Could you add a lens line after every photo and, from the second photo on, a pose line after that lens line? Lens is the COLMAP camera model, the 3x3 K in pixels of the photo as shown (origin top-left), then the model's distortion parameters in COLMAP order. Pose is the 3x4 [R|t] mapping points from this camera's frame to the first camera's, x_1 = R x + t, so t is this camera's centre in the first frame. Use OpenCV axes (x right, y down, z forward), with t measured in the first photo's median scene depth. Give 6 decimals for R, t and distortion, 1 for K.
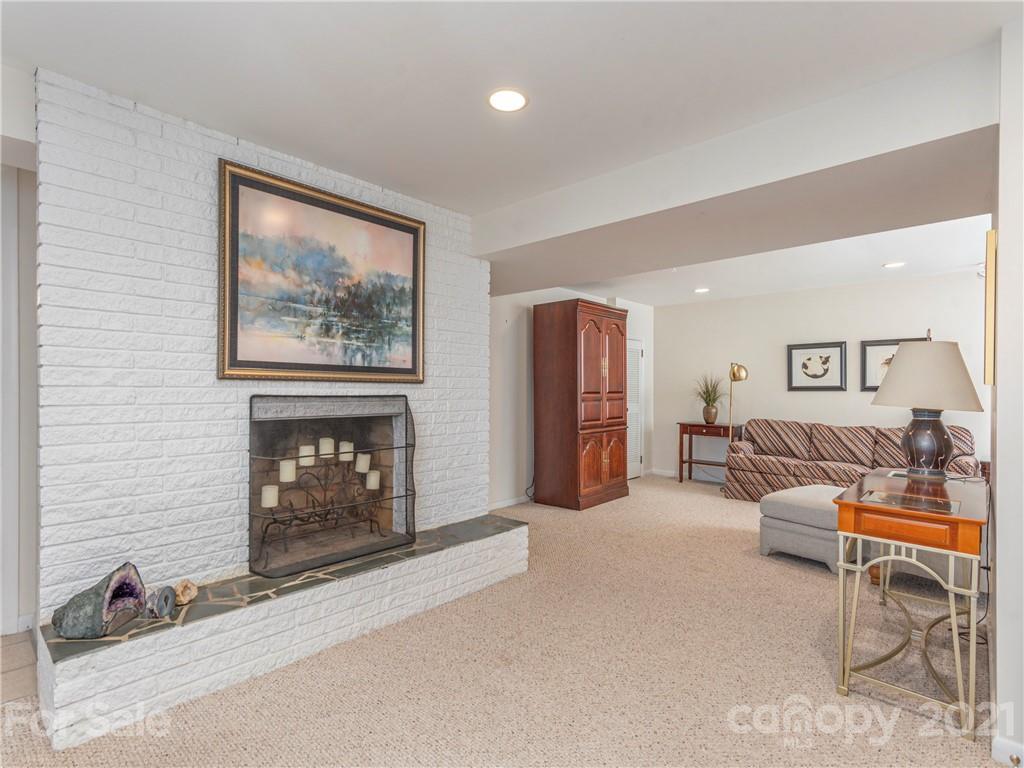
lens RADIAL K [[512.9, 0, 509.2], [0, 512.9, 393.6], [0, 0, 1]] dist [0.011113, 0.000808]
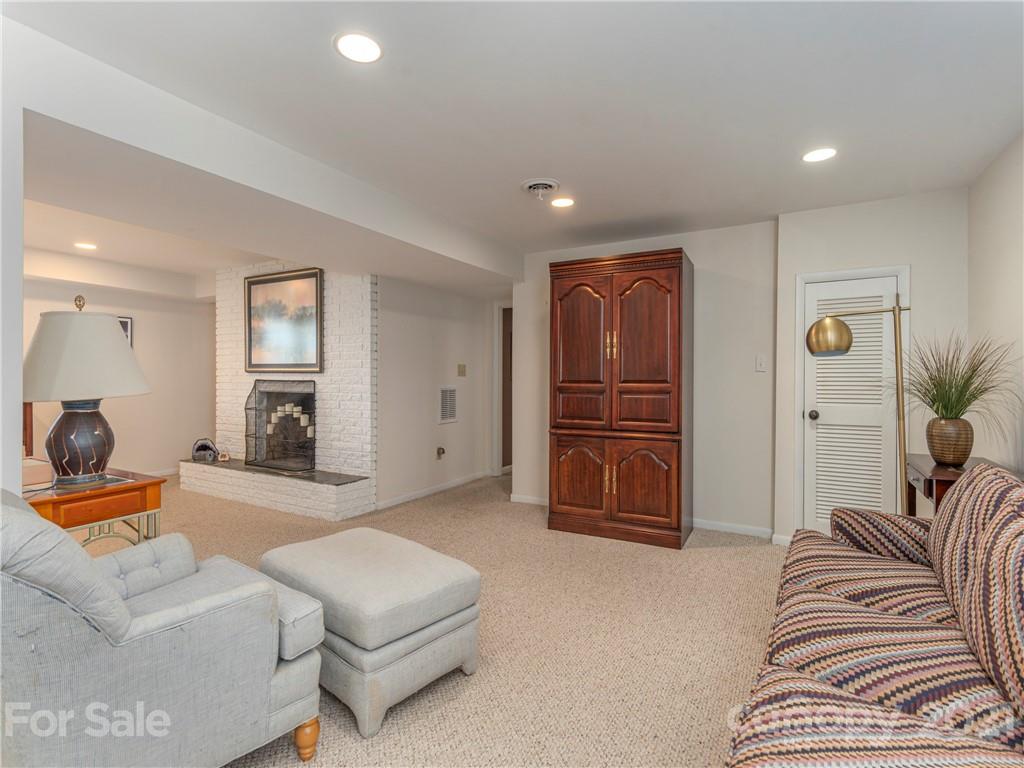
lens RADIAL K [[537.5, 0, 512.5], [0, 537.5, 373.6], [0, 0, 1]] dist [-0.000324, -0.000806]
pose [[0.216822, -0.007787, -0.976180, 1.722539], [-0.009803, 0.999900, -0.010154, -0.008097], [0.976162, 0.011771, 0.216724, 1.381323]]
